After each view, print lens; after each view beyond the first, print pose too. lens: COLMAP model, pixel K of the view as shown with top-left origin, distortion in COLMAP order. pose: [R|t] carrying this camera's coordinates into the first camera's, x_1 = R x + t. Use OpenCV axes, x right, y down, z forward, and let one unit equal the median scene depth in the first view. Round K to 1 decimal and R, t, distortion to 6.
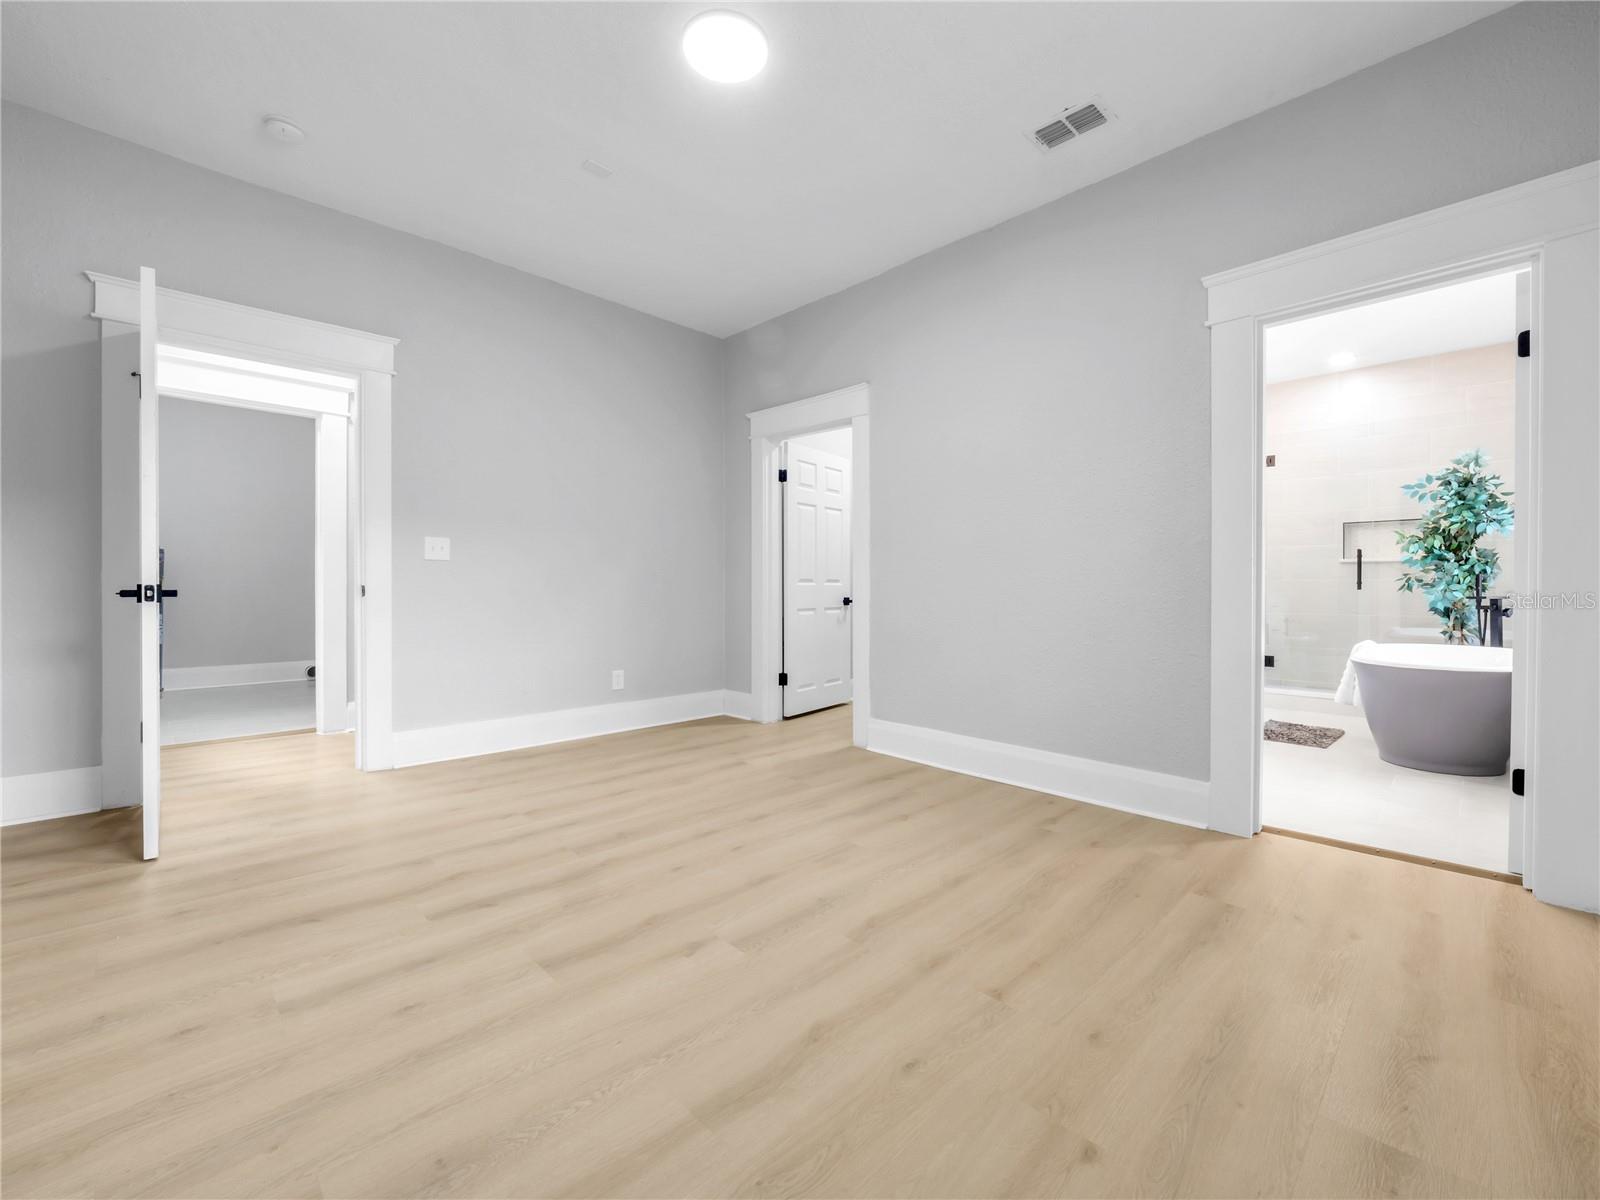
lens RADIAL K [[669.4, 0, 802.7], [0, 669.4, 577.6], [0, 0, 1]] dist [-0.008348, -0.000610]
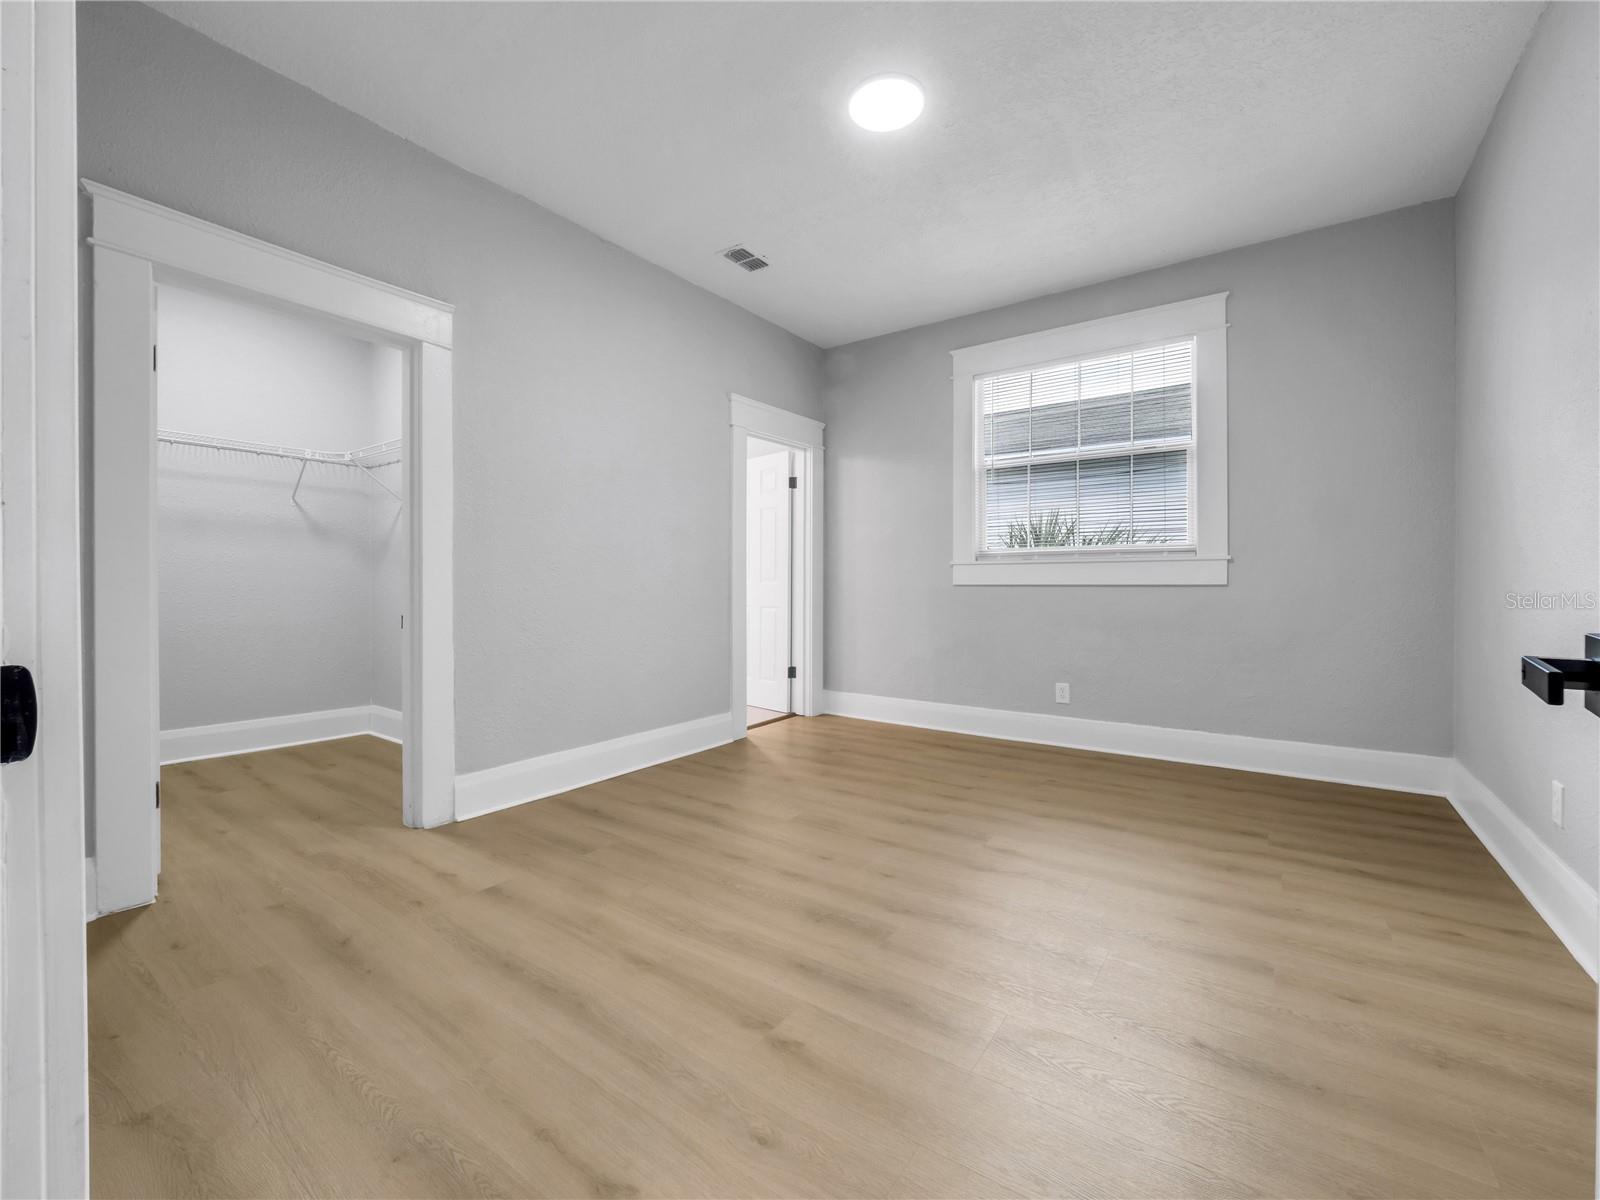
lens RADIAL K [[669.4, 0, 802.7], [0, 669.4, 577.6], [0, 0, 1]] dist [-0.008348, -0.000610]
pose [[-0.170158, 0.003915, 0.985409, -0.978556], [-0.007981, 0.999954, -0.005351, -0.005069], [-0.985385, -0.008775, -0.170119, 1.098635]]
